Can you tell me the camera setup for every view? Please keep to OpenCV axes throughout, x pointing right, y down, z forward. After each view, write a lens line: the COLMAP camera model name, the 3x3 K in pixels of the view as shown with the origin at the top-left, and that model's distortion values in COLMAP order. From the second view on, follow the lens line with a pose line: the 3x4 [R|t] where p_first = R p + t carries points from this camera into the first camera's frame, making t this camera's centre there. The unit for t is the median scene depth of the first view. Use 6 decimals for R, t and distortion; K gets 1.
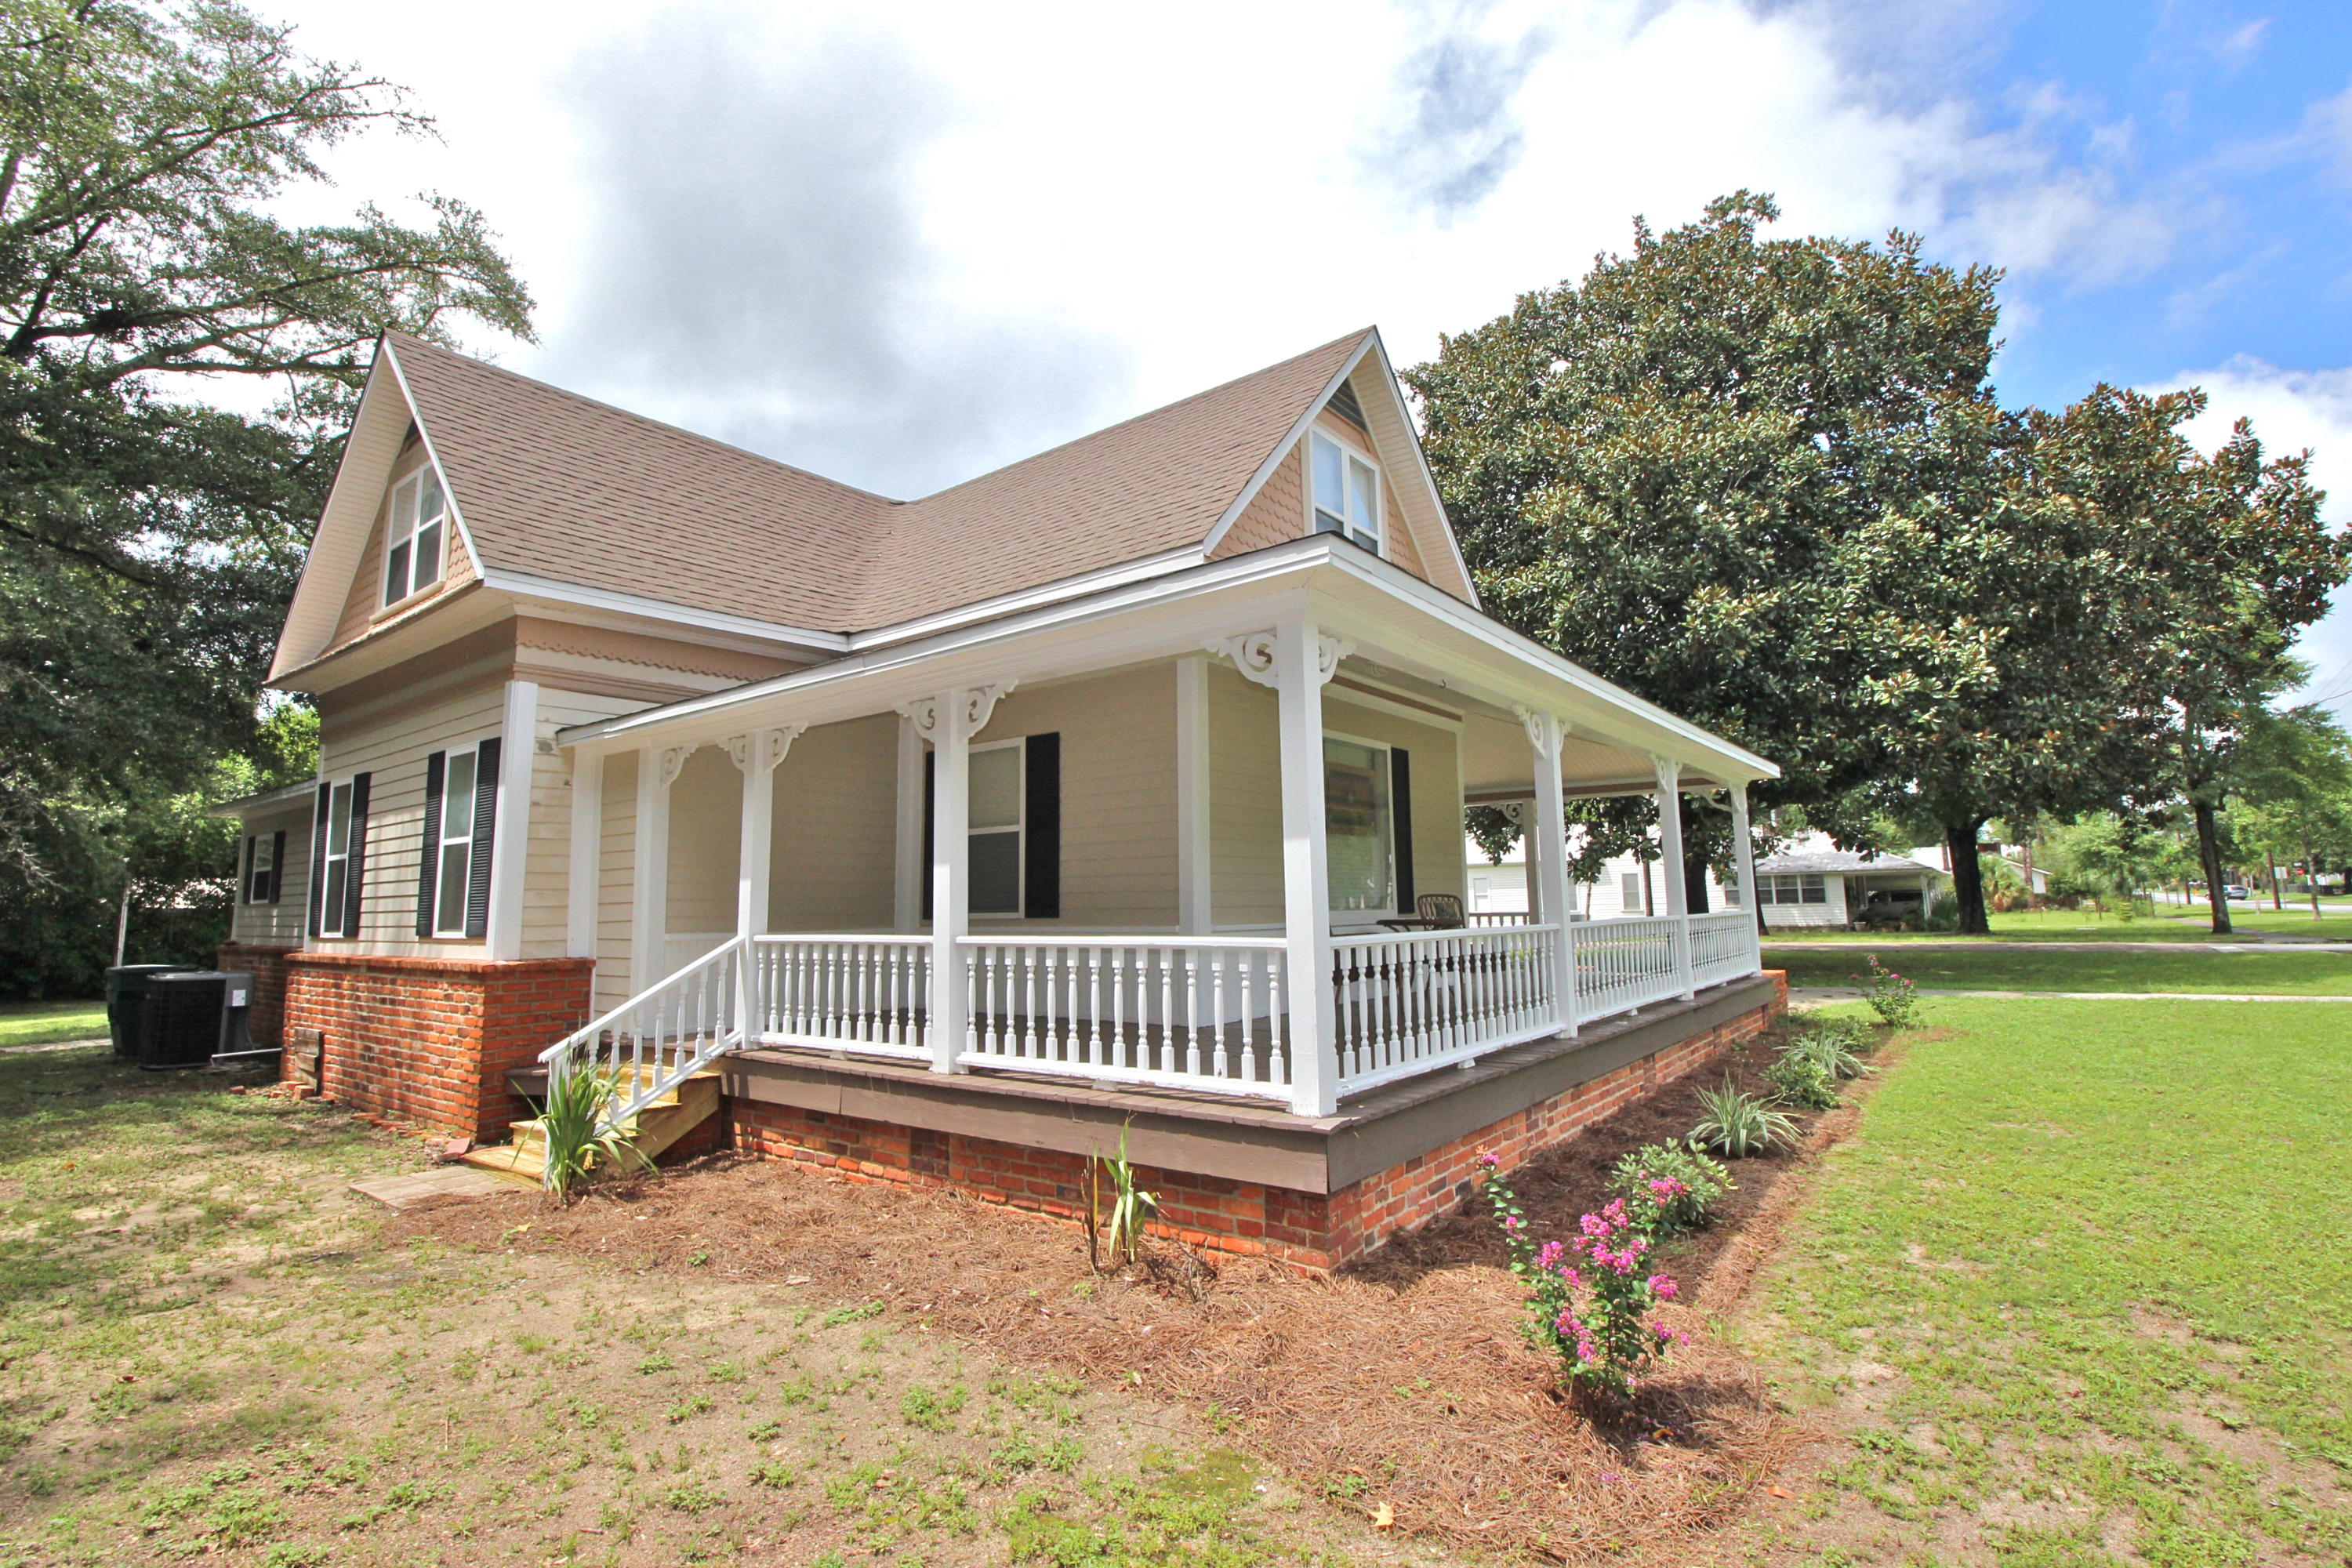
lens RADIAL K [[1091.8, 0, 1173.3], [0, 1091.8, 774.7], [0, 0, 1]] dist [0.000446, -0.014219]
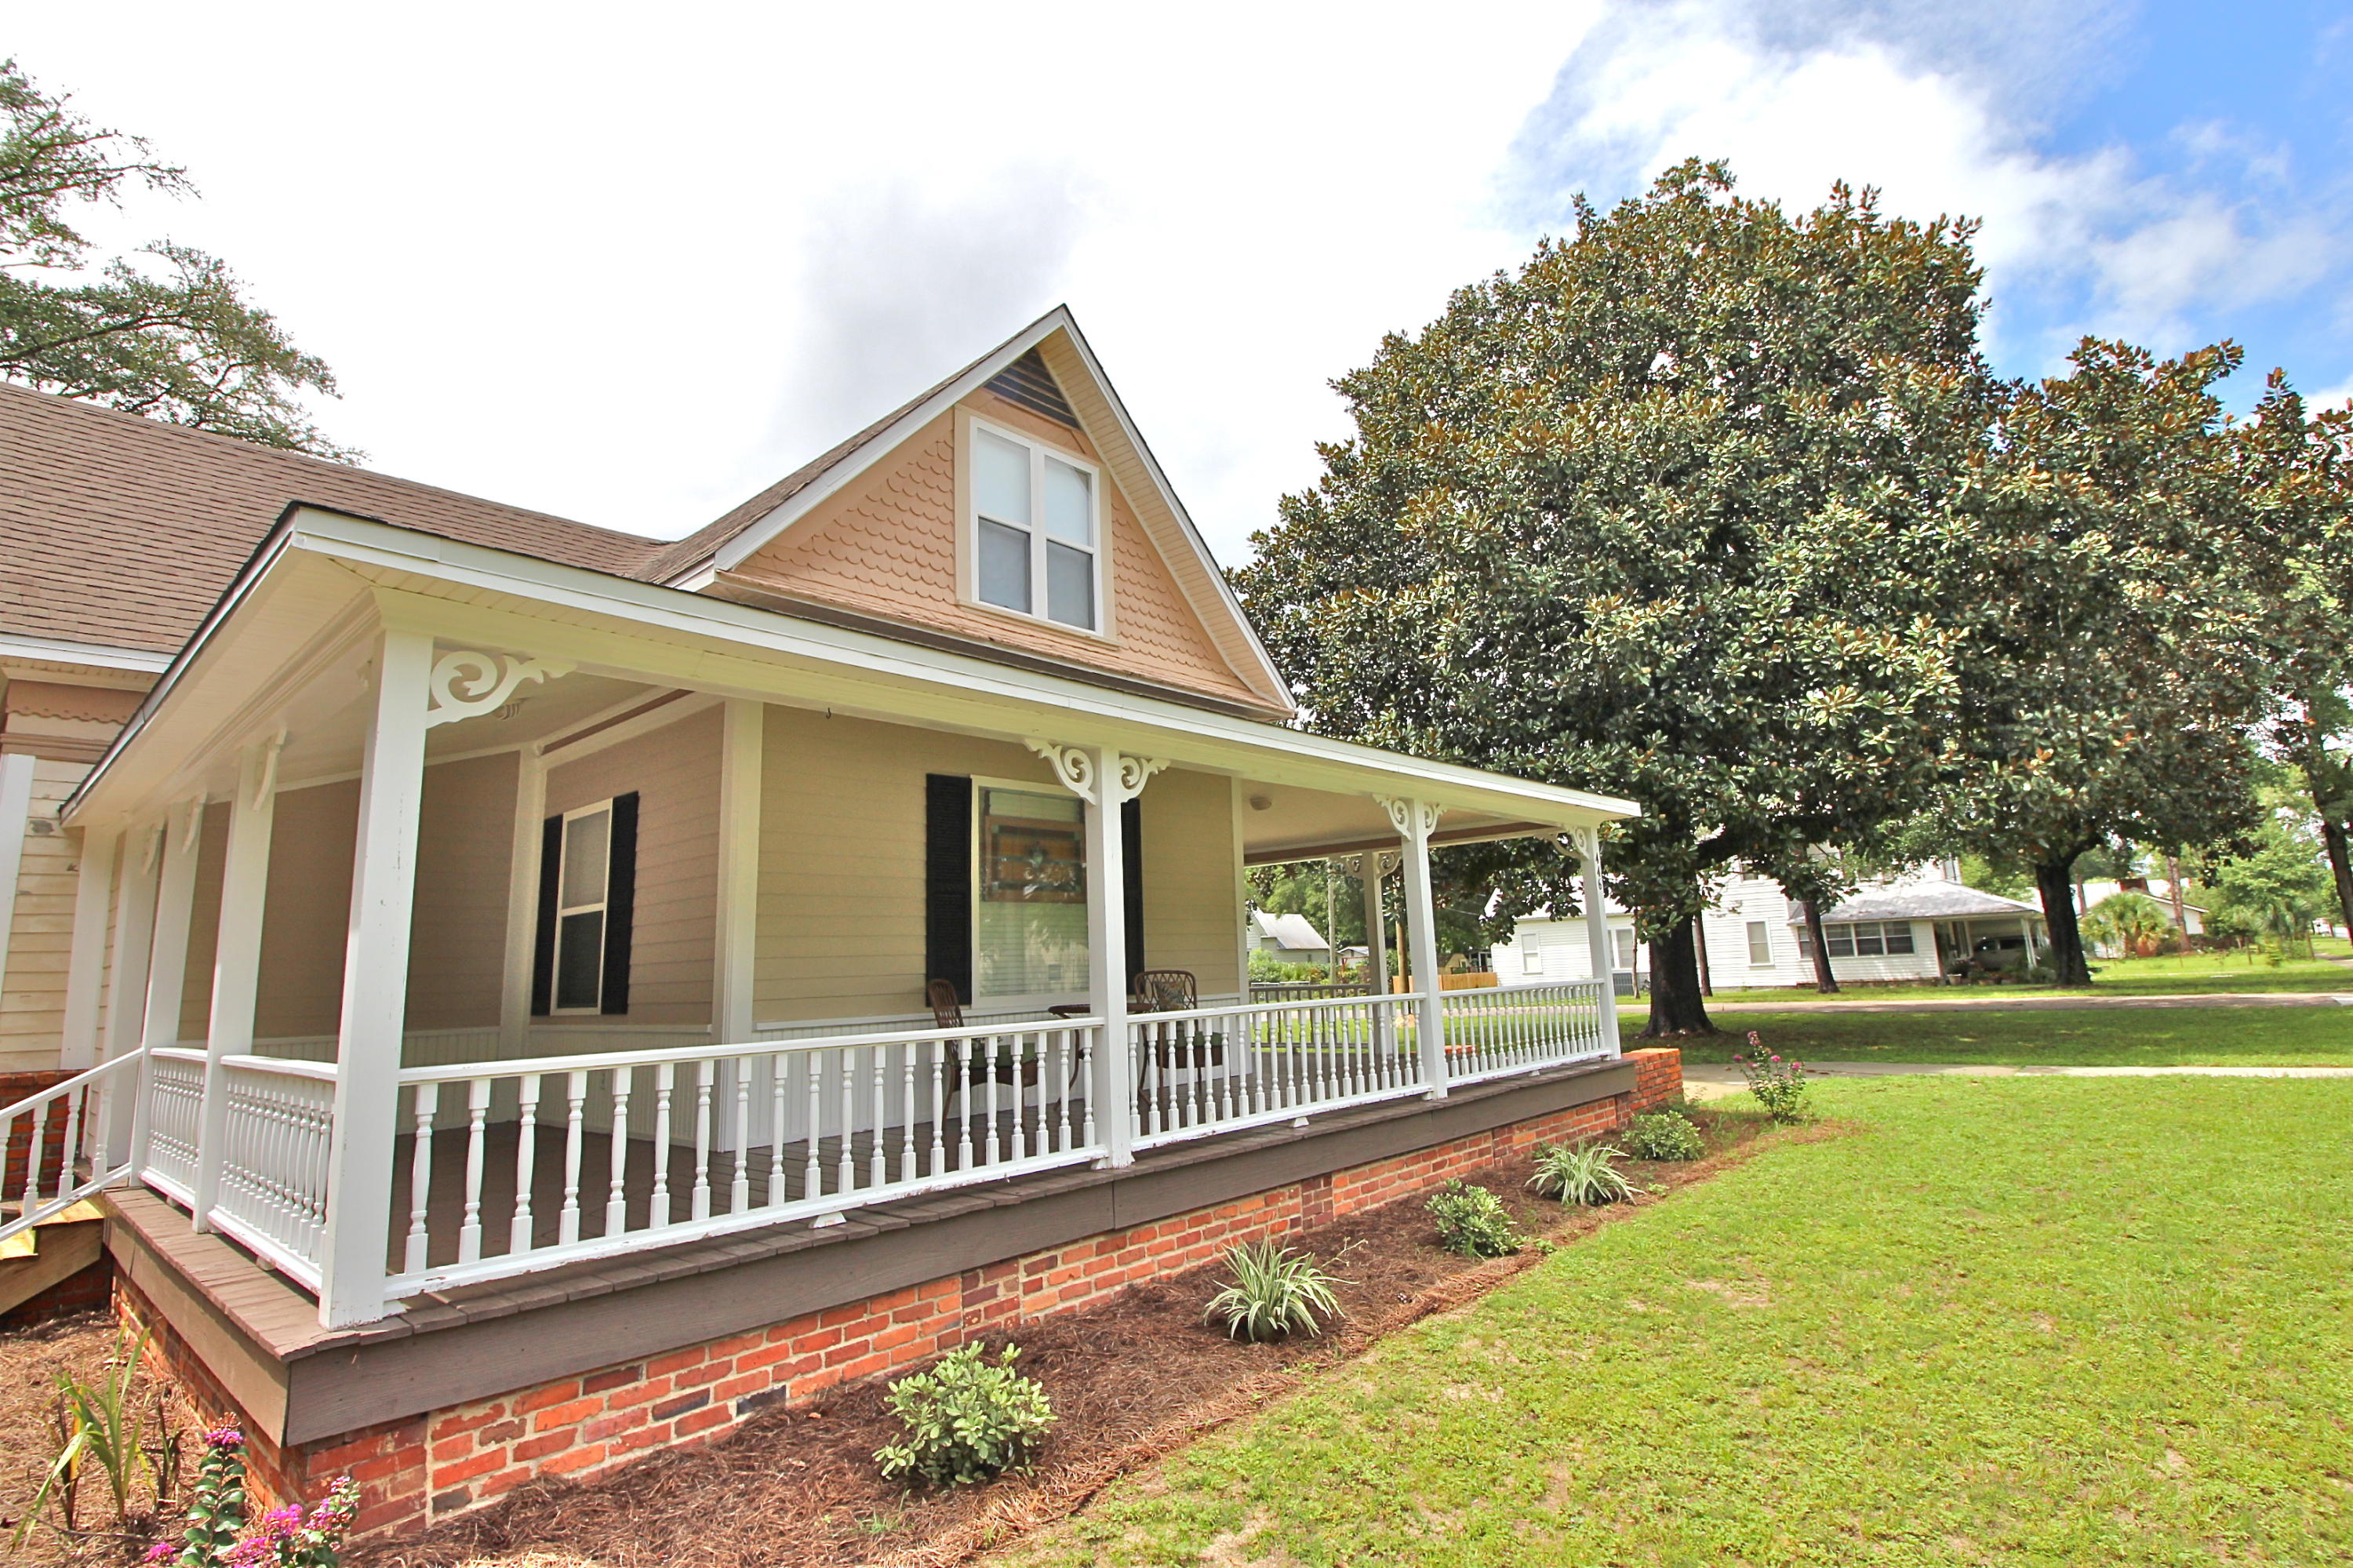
lens RADIAL K [[1143.4, 0, 1185.1], [0, 1143.4, 775.6], [0, 0, 1]] dist [0.002634, -0.015289]
pose [[0.997058, -0.034175, -0.068608, 0.204475], [0.030840, 0.998318, -0.049099, 0.002773], [0.070170, 0.046839, 0.996435, 0.080146]]
